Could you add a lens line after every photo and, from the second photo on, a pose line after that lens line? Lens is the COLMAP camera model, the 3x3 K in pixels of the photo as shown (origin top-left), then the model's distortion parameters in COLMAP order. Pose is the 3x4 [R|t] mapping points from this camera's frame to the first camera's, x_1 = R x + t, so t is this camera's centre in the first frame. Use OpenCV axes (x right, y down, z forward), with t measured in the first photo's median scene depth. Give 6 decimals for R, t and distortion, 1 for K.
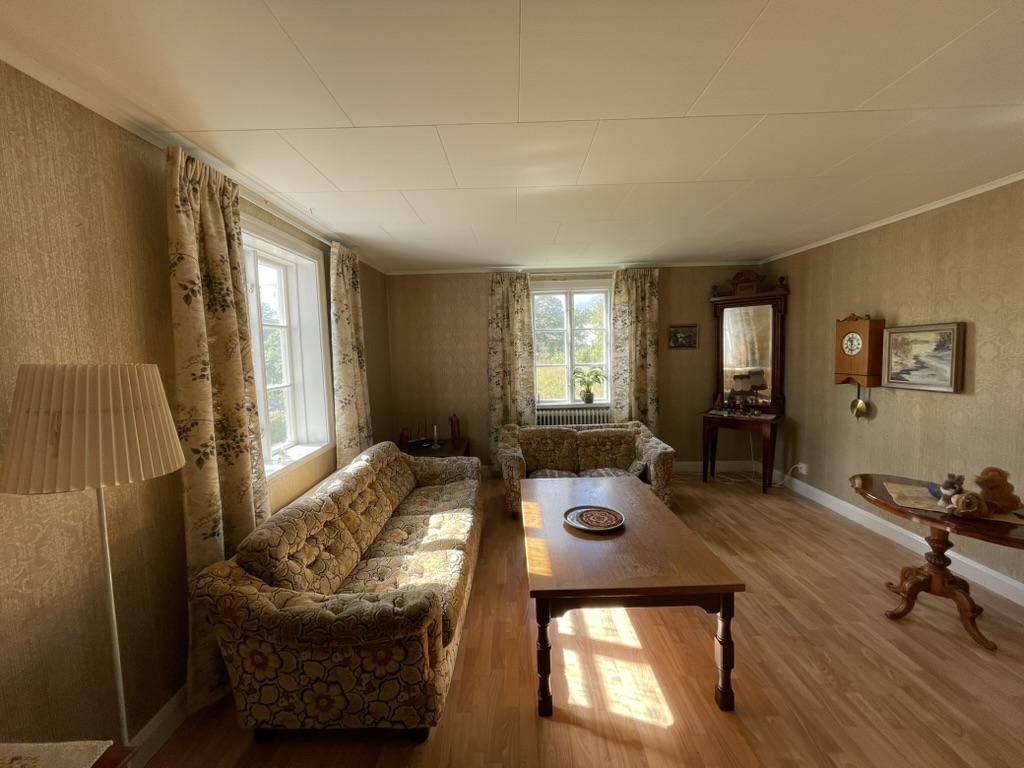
lens RADIAL K [[415.1, 0, 509.9], [0, 415.1, 378.9], [0, 0, 1]] dist [-0.002852, -0.000215]
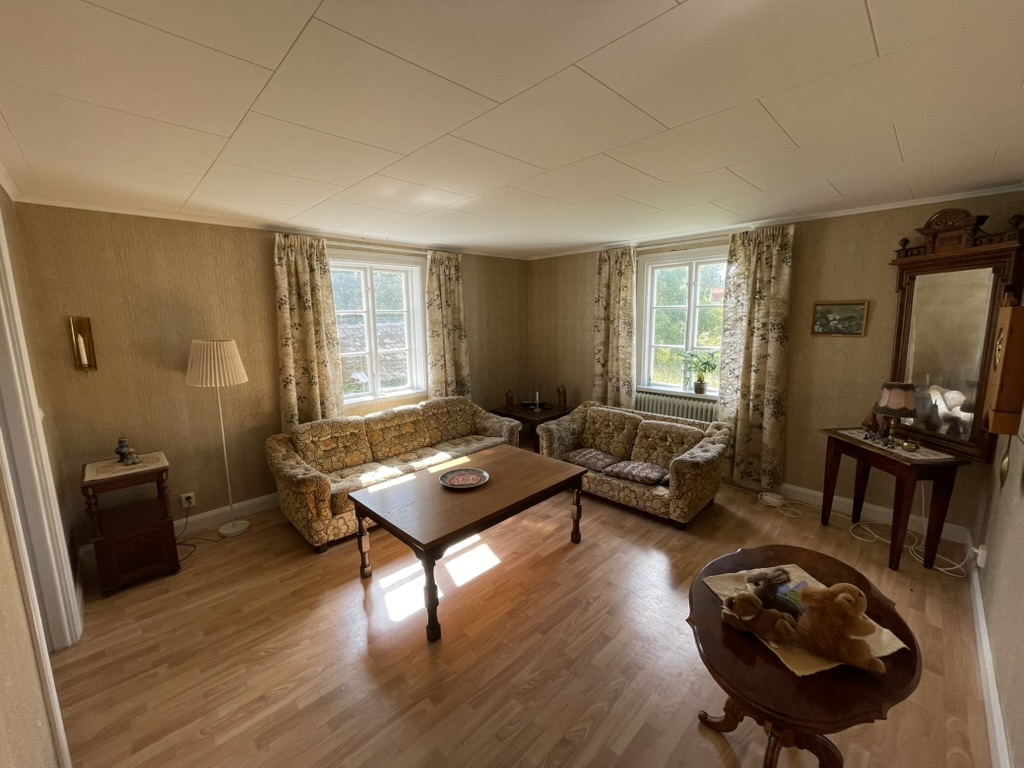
lens RADIAL K [[415.1, 0, 509.5], [0, 415.1, 379.0], [0, 0, 1]] dist [-0.002852, -0.000215]
pose [[0.702875, 0.123648, -0.700484, 0.539978], [-0.058369, 0.991480, 0.116446, -0.051313], [0.708914, -0.040960, 0.704104, 0.118695]]
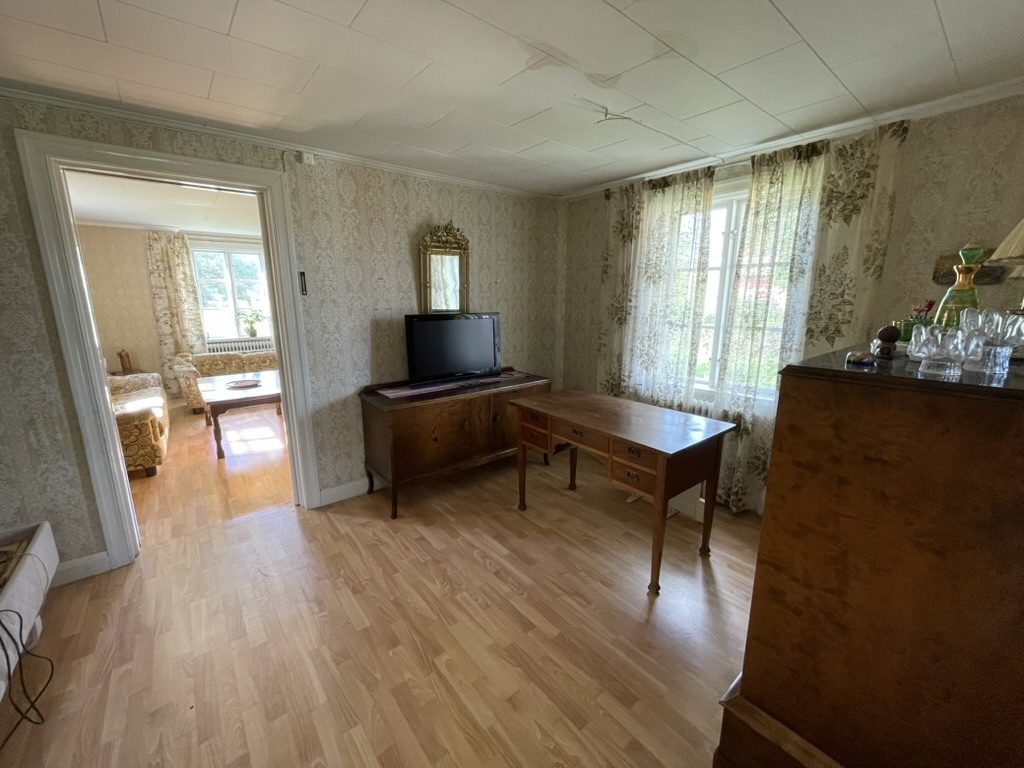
lens RADIAL K [[415.1, 0, 513.3], [0, 415.1, 383.1], [0, 0, 1]] dist [-0.002852, -0.000215]
pose [[0.773486, -0.104066, 0.625211, -0.019285], [0.021031, 0.990100, 0.138782, 0.039966], [-0.633464, -0.094197, 0.768017, -0.646284]]
